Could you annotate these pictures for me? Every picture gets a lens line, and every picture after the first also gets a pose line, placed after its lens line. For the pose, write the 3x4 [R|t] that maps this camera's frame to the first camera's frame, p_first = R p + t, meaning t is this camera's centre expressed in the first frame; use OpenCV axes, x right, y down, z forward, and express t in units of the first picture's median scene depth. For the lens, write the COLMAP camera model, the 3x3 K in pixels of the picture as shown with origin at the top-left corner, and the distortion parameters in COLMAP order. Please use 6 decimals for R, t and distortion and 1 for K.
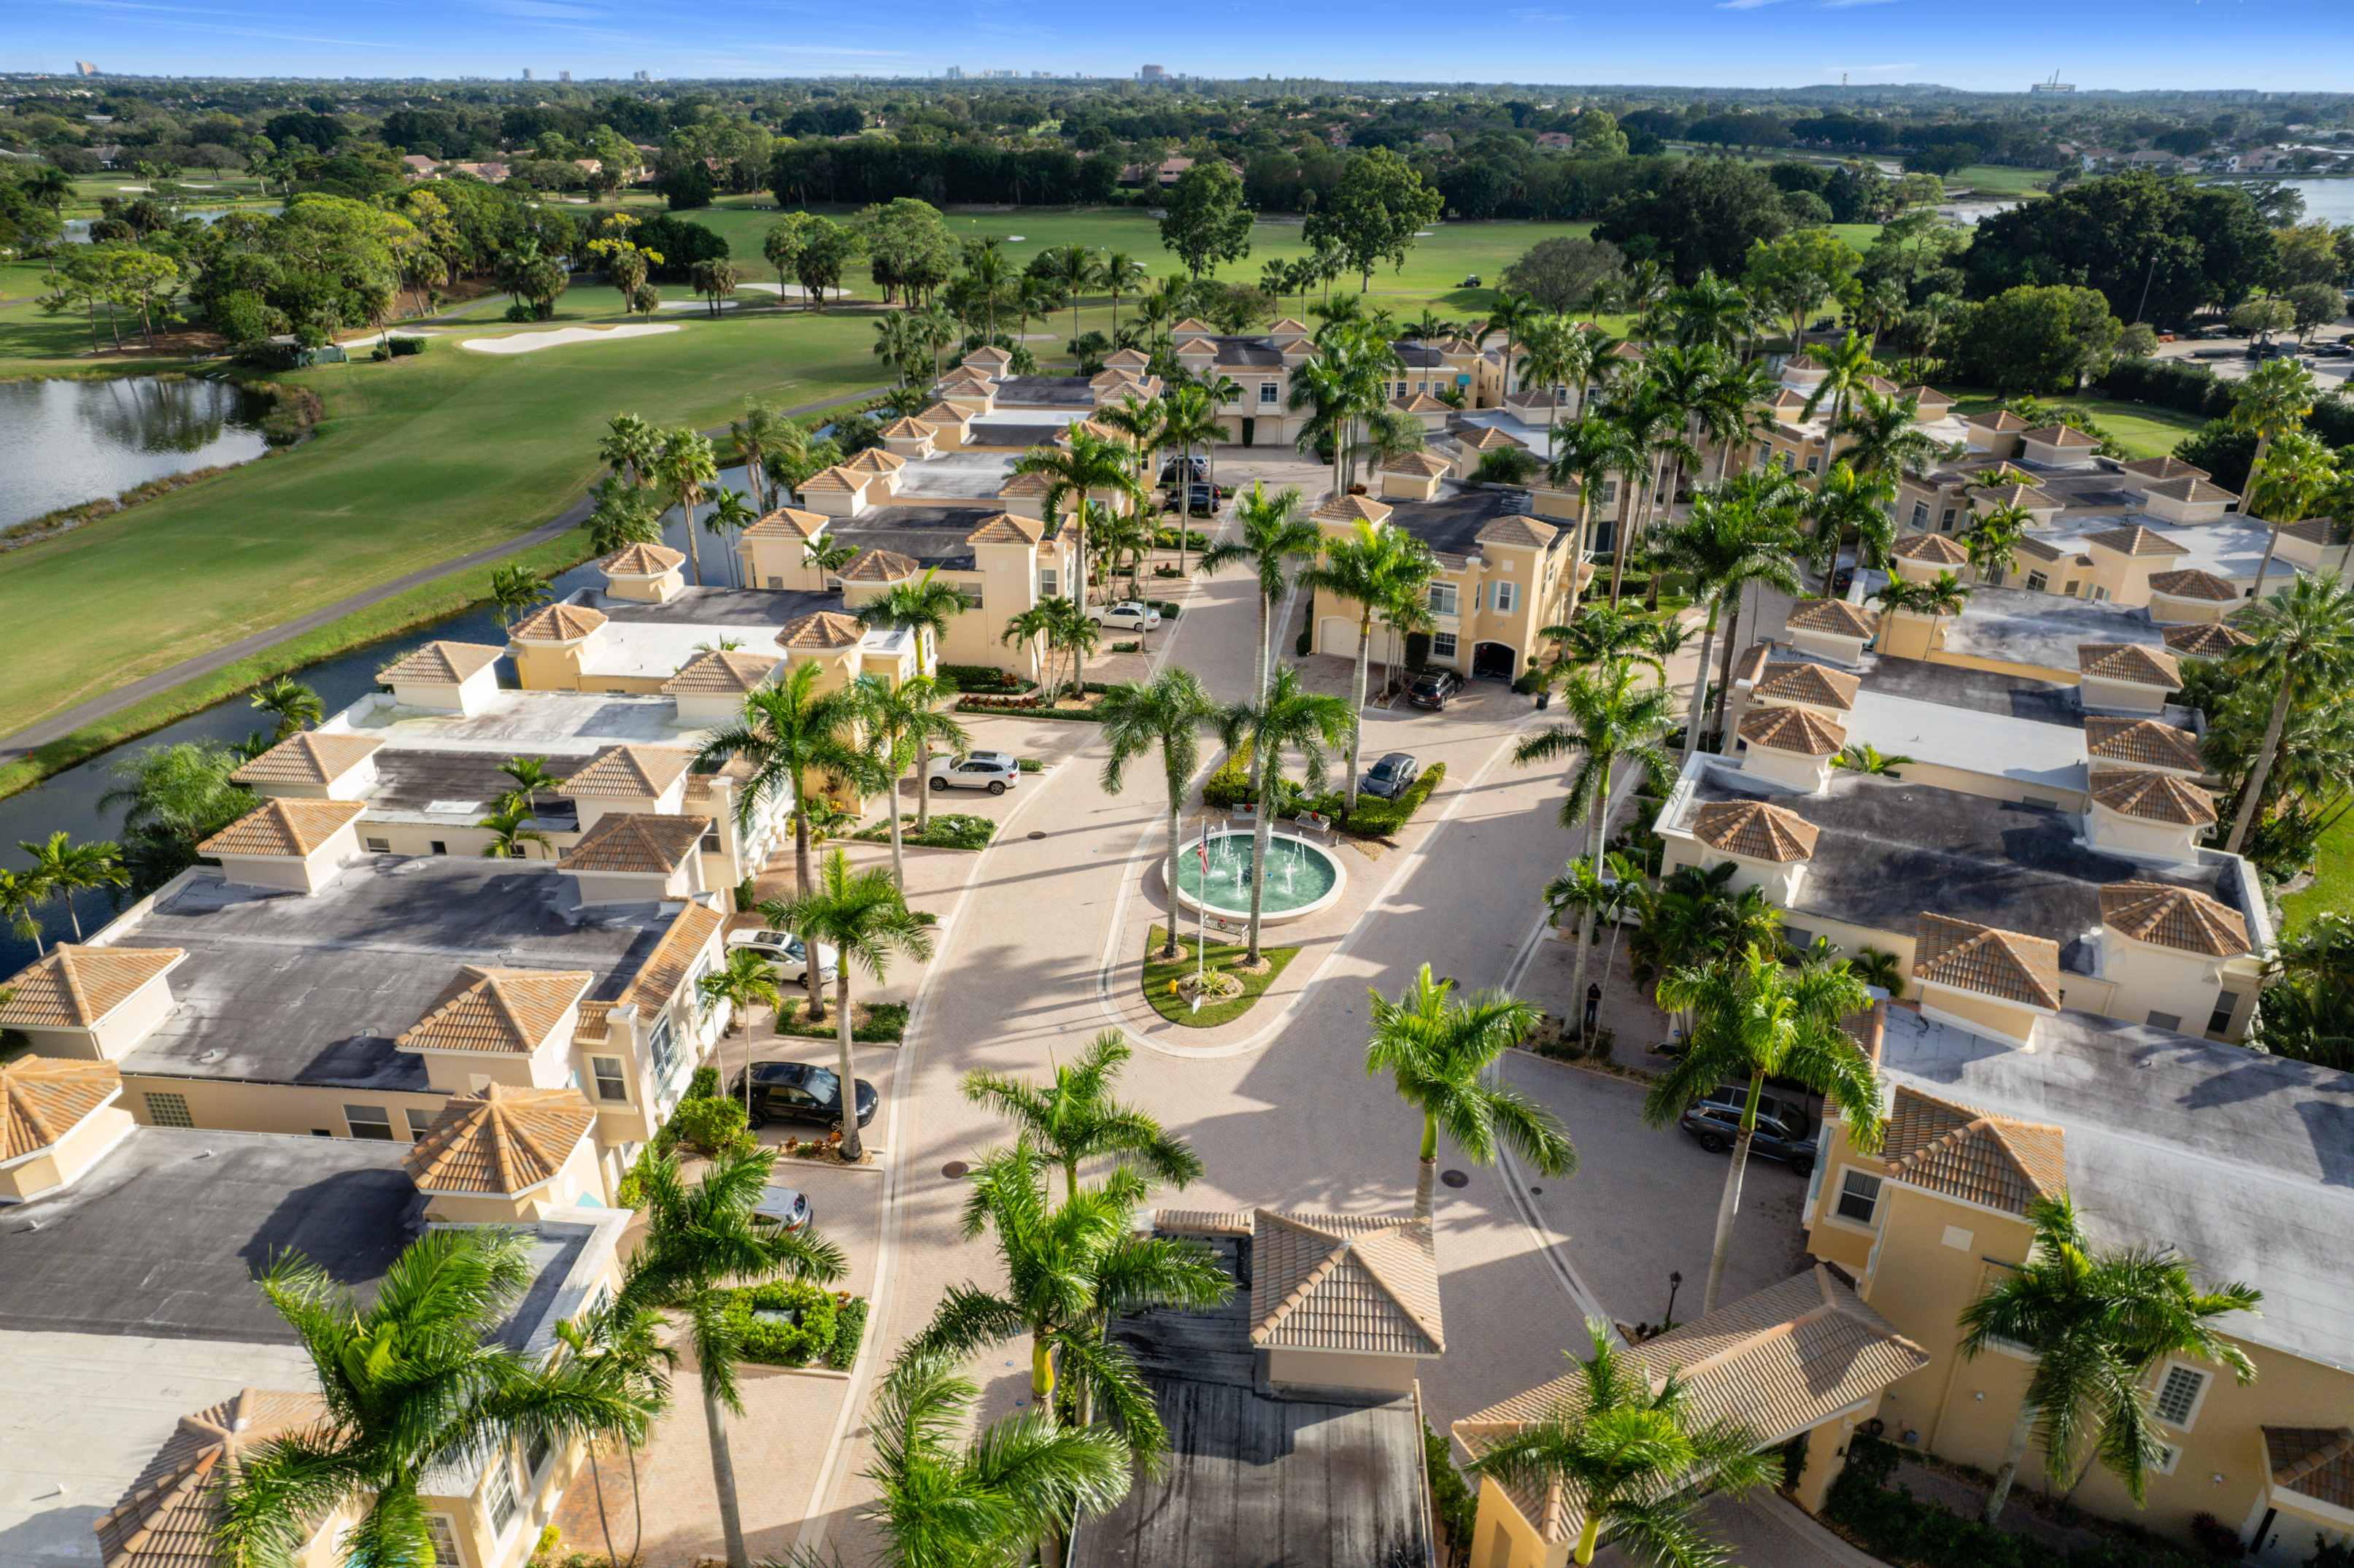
lens RADIAL K [[1513.6, 0, 1168.1], [0, 1513.6, 781.4], [0, 0, 1]] dist [-0.076186, 0.074346]
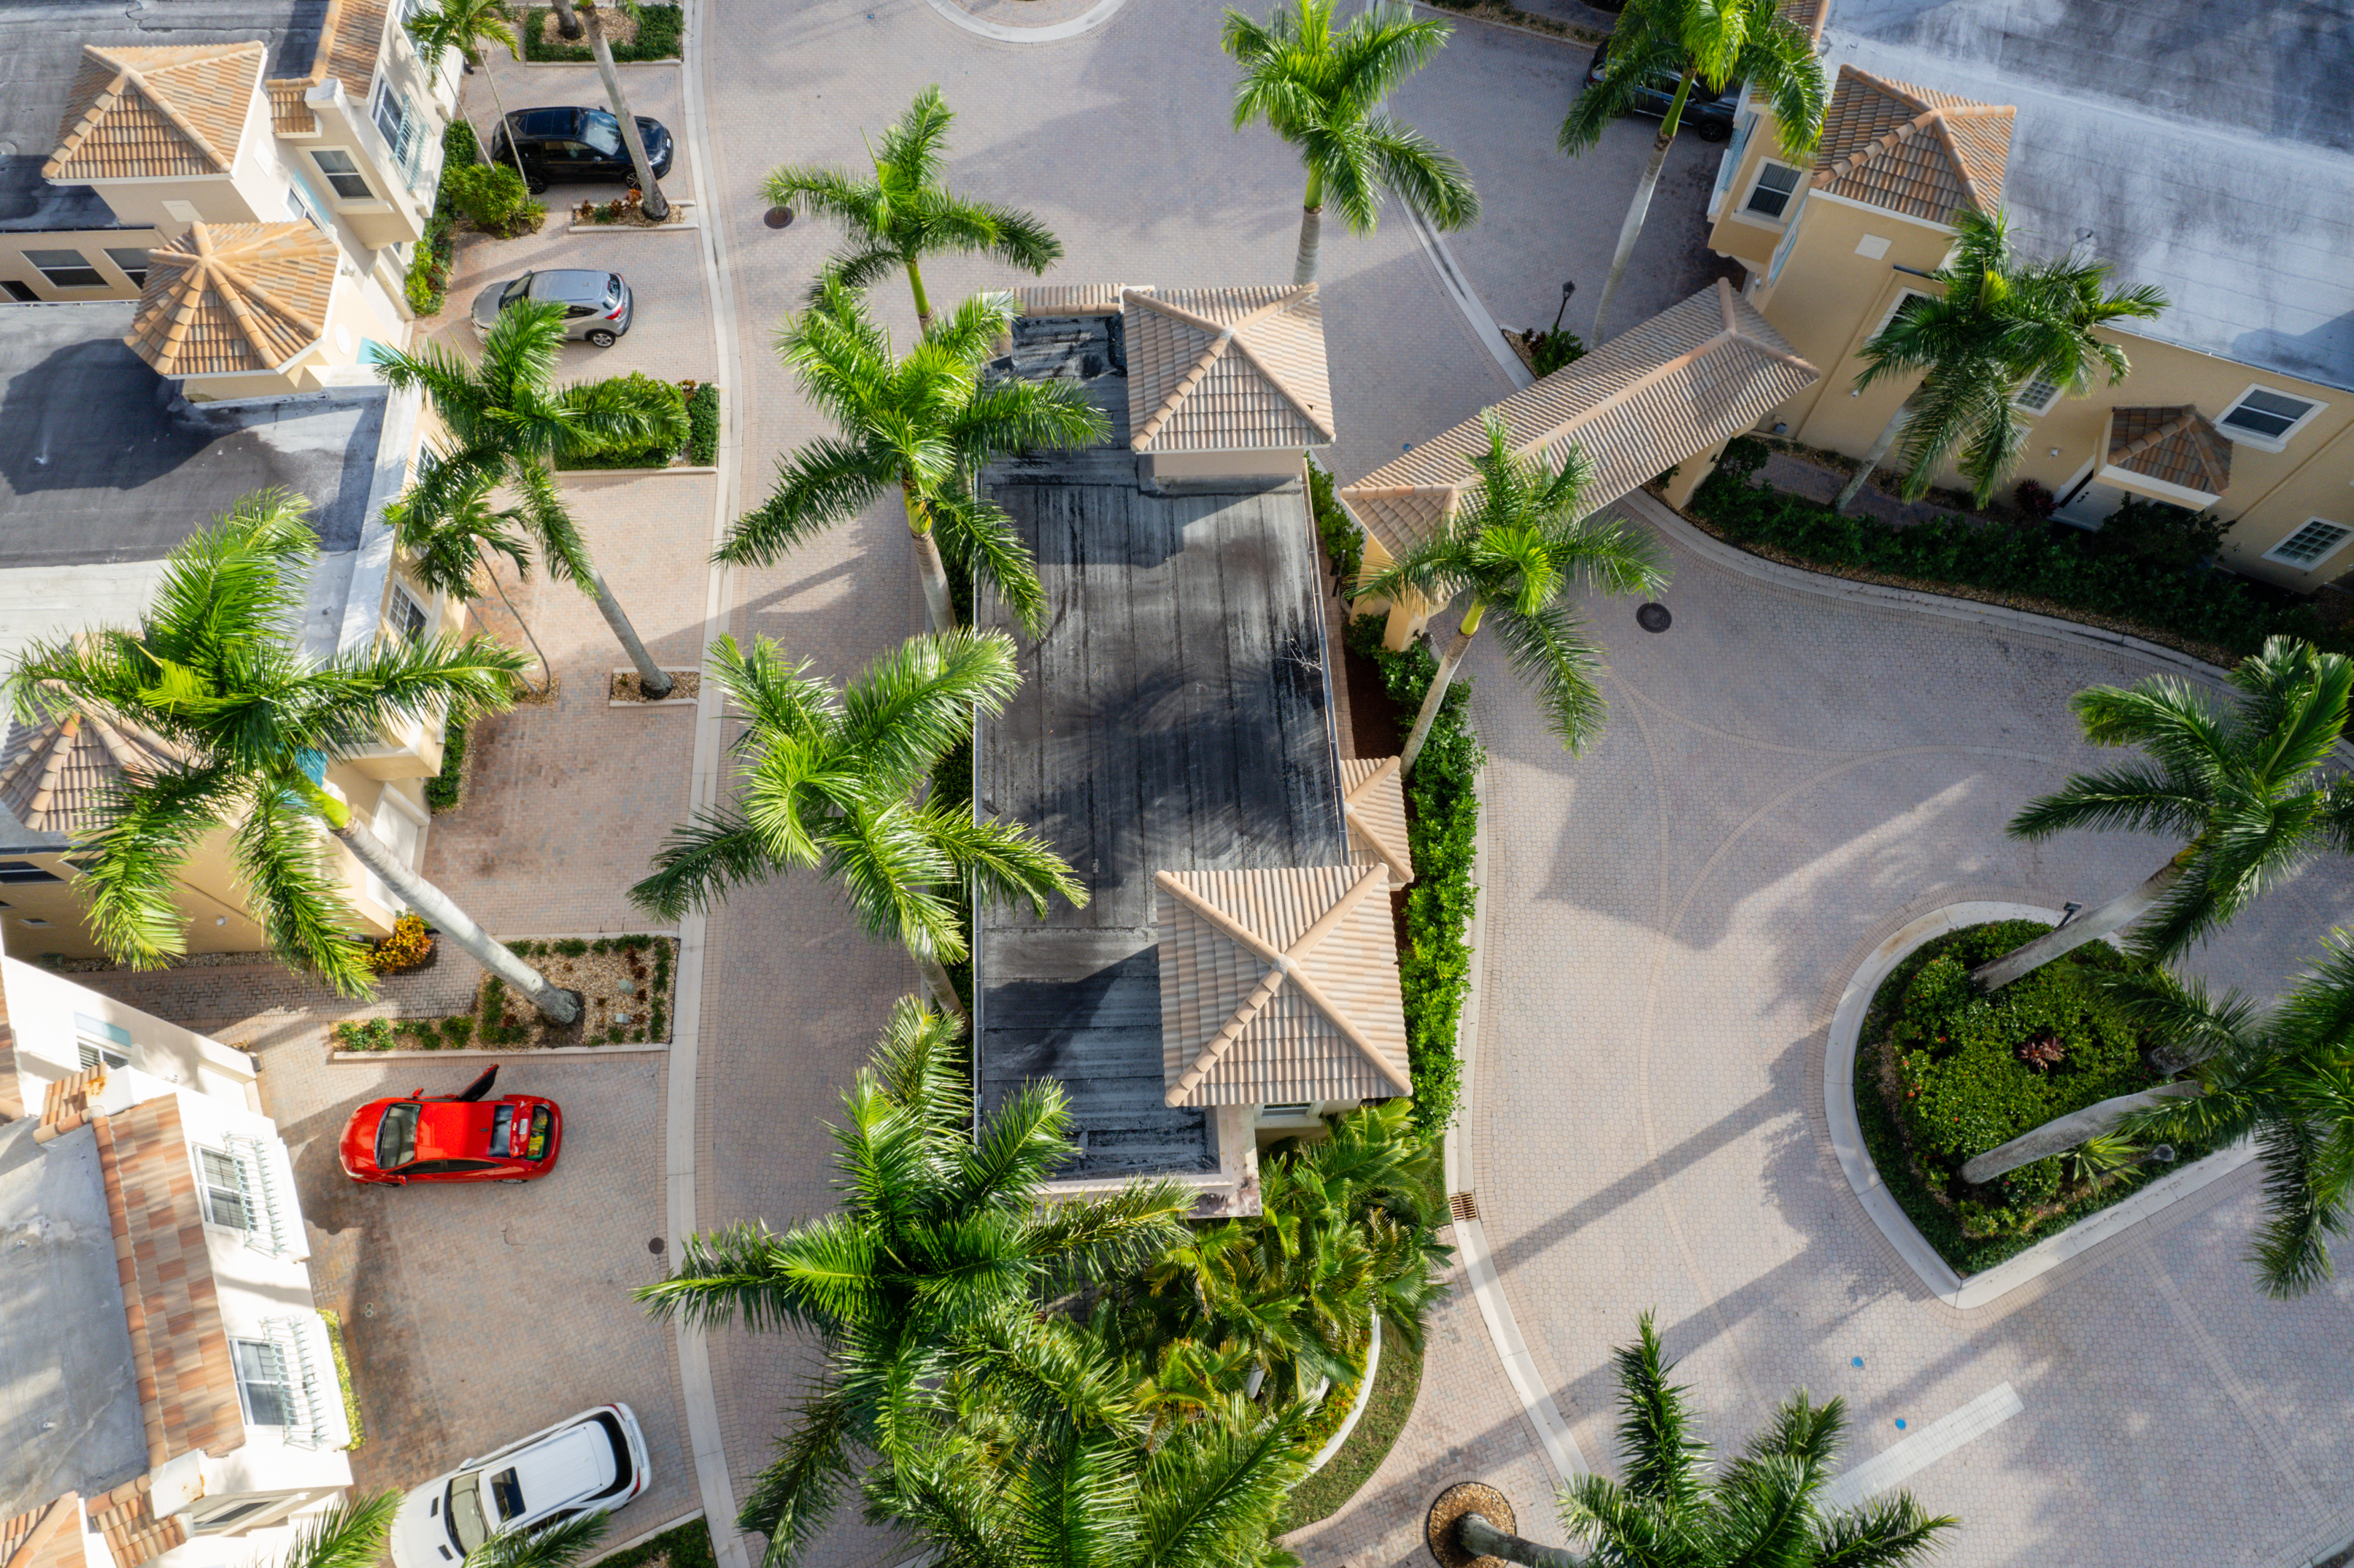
lens RADIAL K [[1513.6, 0, 1168.1], [0, 1513.6, 781.4], [0, 0, 1]] dist [-0.076186, 0.074346]
pose [[0.991728, -0.118988, 0.048148, 0.005631], [0.058689, 0.753926, 0.654332, -0.072285], [-0.114158, -0.646094, 0.754673, 0.118858]]
